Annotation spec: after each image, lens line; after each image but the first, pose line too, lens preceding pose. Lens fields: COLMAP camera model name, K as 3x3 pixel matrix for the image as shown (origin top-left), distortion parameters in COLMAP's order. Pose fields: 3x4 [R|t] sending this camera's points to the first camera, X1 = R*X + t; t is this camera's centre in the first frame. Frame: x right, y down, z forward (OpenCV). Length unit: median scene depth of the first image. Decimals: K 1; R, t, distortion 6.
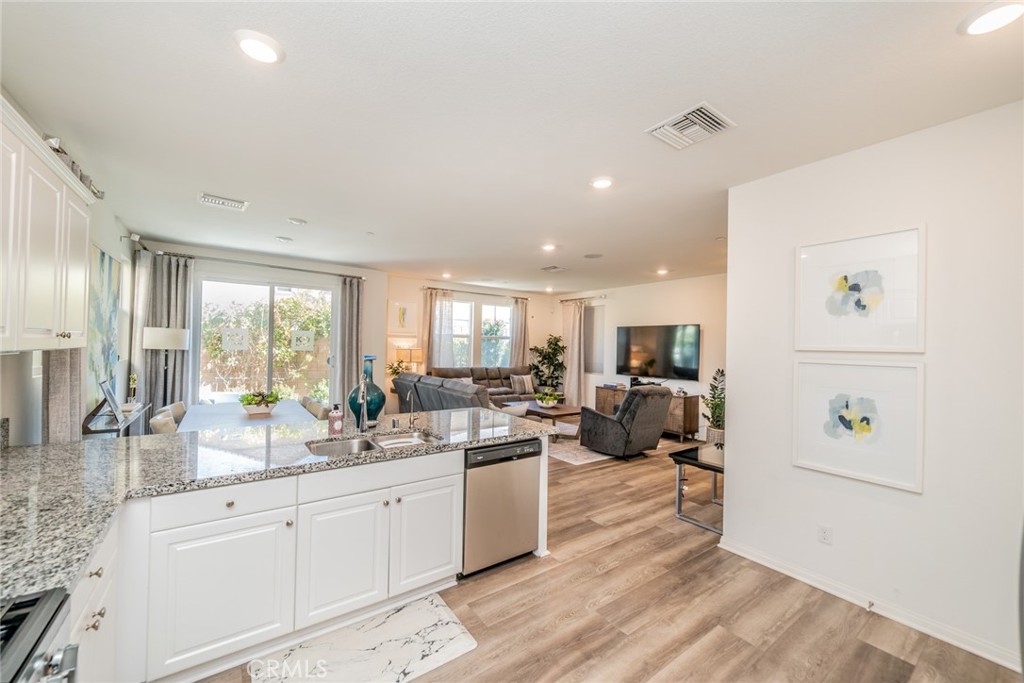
lens RADIAL K [[397.4, 0, 509.6], [0, 397.4, 342.4], [0, 0, 1]] dist [-0.003773, -0.000367]
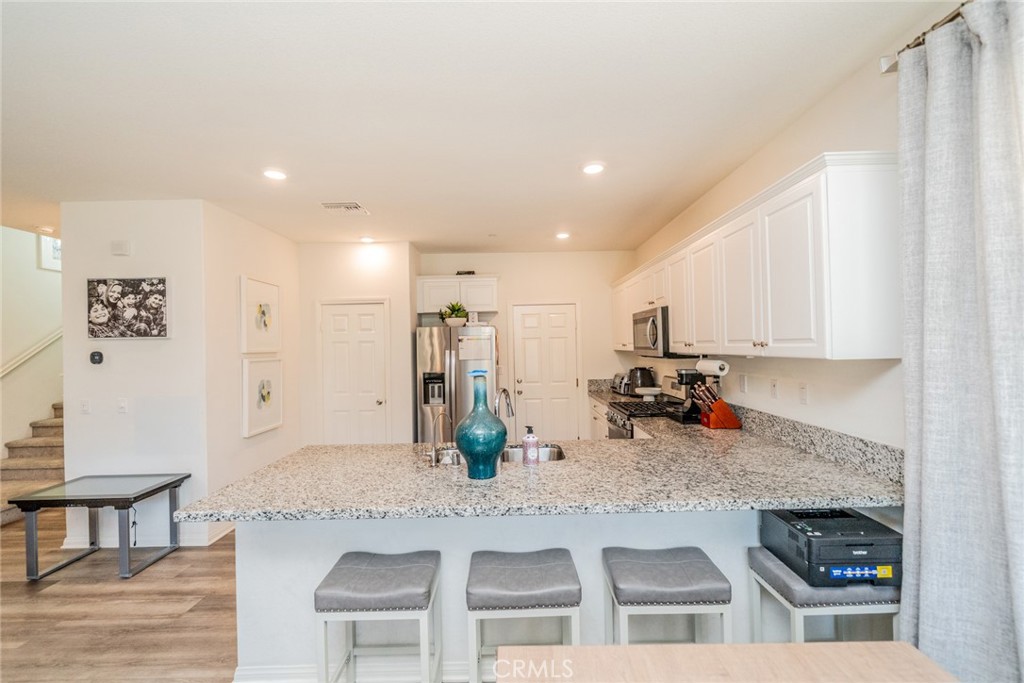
lens RADIAL K [[439.8, 0, 512.0], [0, 439.8, 341.5], [0, 0, 1]] dist [-0.000796, -0.000026]
pose [[-0.813520, 0.001861, 0.581534, -0.287650], [0.000327, 0.999996, -0.002742, -0.004791], [-0.581537, -0.002041, -0.813517, 0.541910]]
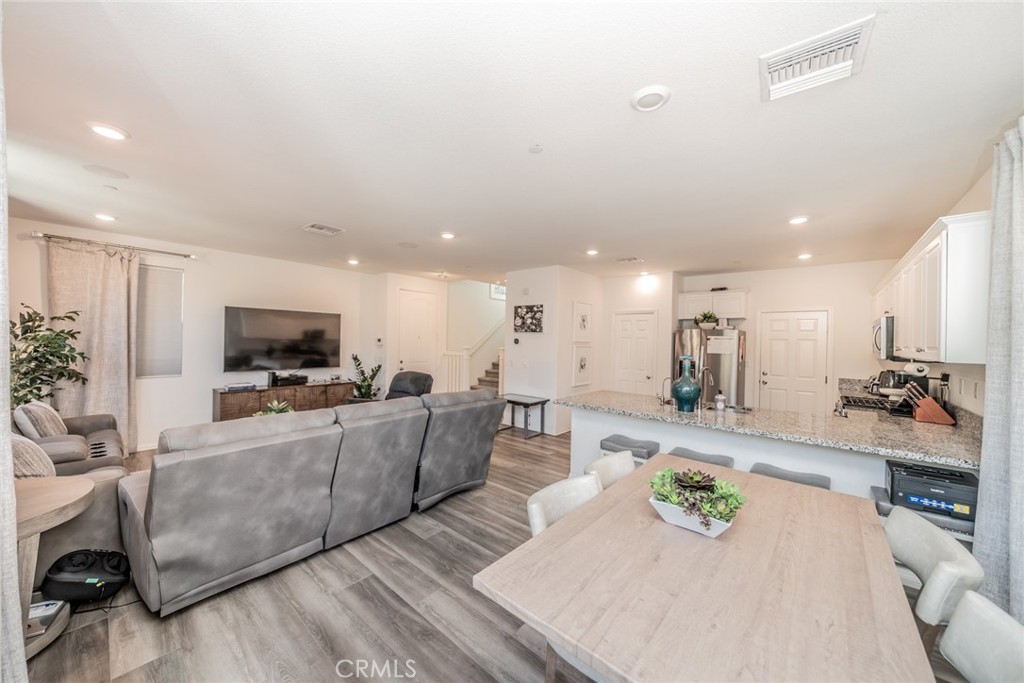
lens RADIAL K [[357.1, 0, 507.3], [0, 357.1, 339.7], [0, 0, 1]] dist [-0.007416, 0.000069]
pose [[-0.230127, -0.024897, 0.972842, -0.456168], [-0.032916, 0.999300, 0.017788, -0.006495], [-0.972604, -0.027929, -0.230785, 0.625961]]
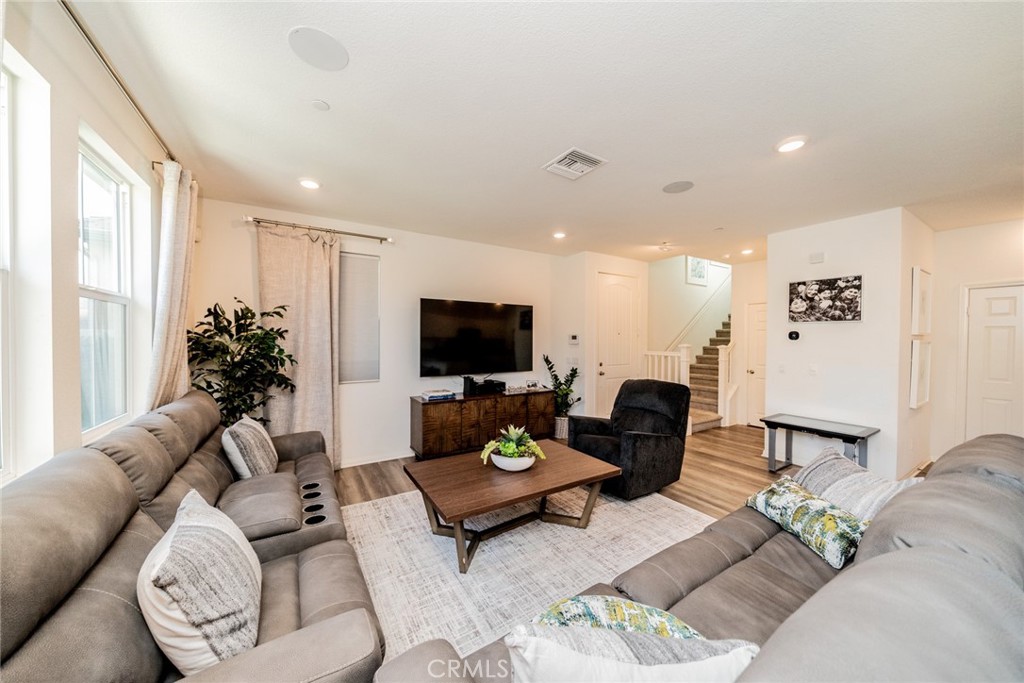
lens RADIAL K [[348.9, 0, 512.0], [0, 348.9, 341.5], [0, 0, 1]] dist [-0.007433, 0.000008]
pose [[0.070055, -0.031363, 0.997050, -0.236789], [-0.012967, 0.999393, 0.032347, 0.007220], [-0.997459, -0.015195, 0.069606, 0.794603]]
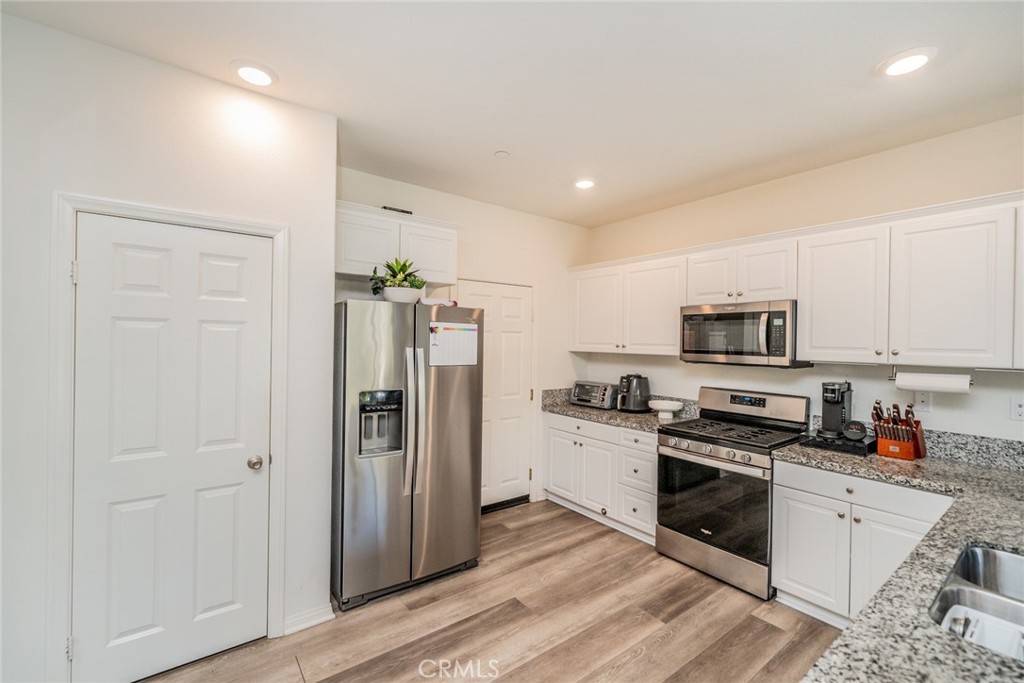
lens RADIAL K [[439.8, 0, 512.0], [0, 439.8, 341.5], [0, 0, 1]] dist [-0.000796, -0.000026]
pose [[-0.998797, -0.036869, -0.032344, 0.073341], [-0.036758, 0.999316, -0.004021, -0.000113], [0.032470, -0.002827, -0.999469, 0.423048]]
